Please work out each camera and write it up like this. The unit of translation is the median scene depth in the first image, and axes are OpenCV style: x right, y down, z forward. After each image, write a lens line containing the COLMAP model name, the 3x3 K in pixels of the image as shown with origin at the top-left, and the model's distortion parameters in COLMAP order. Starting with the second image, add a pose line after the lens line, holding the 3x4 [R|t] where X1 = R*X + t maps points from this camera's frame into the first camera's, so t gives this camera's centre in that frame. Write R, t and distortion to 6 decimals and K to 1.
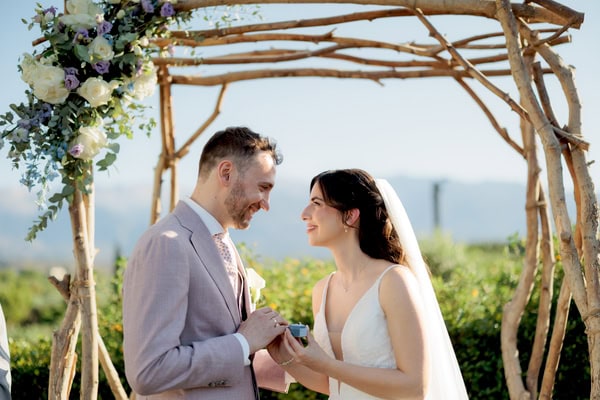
lens RADIAL K [[858.6, 0, 300.0], [0, 858.6, 200.0], [0, 0, 1]] dist [-0.000176, -0.017183]
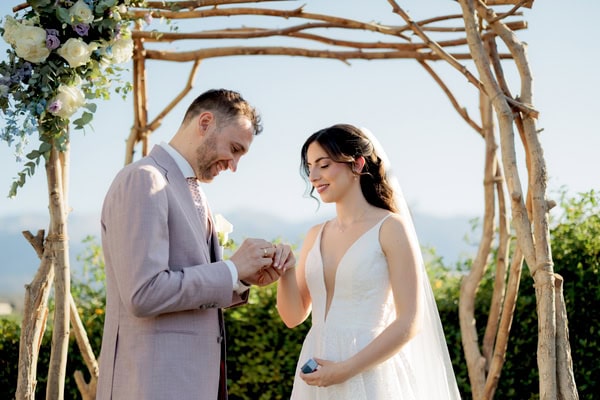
lens RADIAL K [[895.3, 0, 319.6], [0, 895.3, 188.9], [0, 0, 1]] dist [-0.009918, -0.011433]
pose [[0.998083, 0.017582, 0.059339, -0.002329], [-0.014846, 0.998820, -0.046248, 0.082626], [-0.060082, 0.045278, 0.997166, -0.094126]]
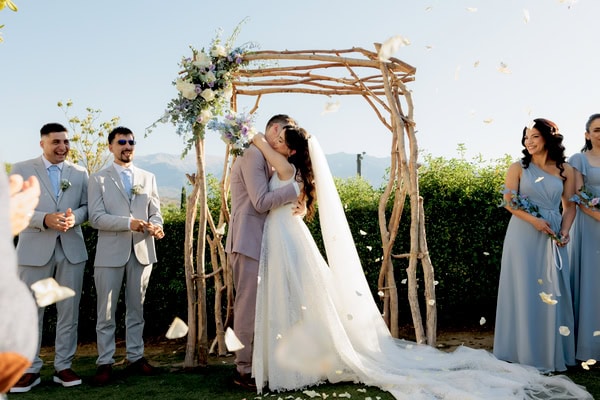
lens RADIAL K [[465.5, 0, 300.0], [0, 465.5, 200.0], [0, 0, 1]] dist [-0.034039, 0.010554]
pose [[0.999162, 0.024984, 0.032434, -0.020469], [-0.027315, 0.996920, 0.073519, 0.057884], [-0.030497, -0.074343, 0.996766, -0.281715]]
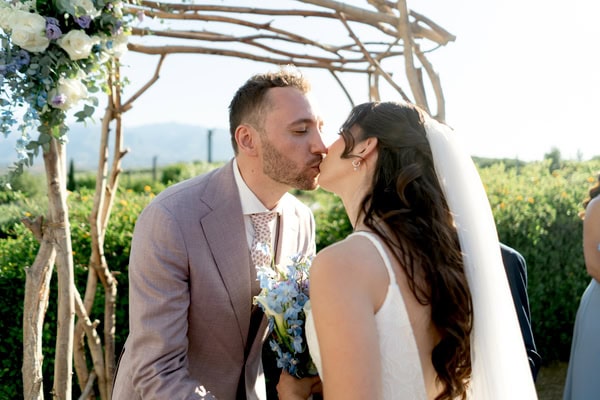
lens RADIAL K [[465.5, 0, 300.0], [0, 465.5, 200.0], [0, 0, 1]] dist [-0.034039, 0.010554]
pose [[0.928291, 0.016602, 0.371483, -0.184211], [-0.065222, 0.990785, 0.118704, -0.023179], [-0.366089, -0.134421, 0.920820, 0.350068]]
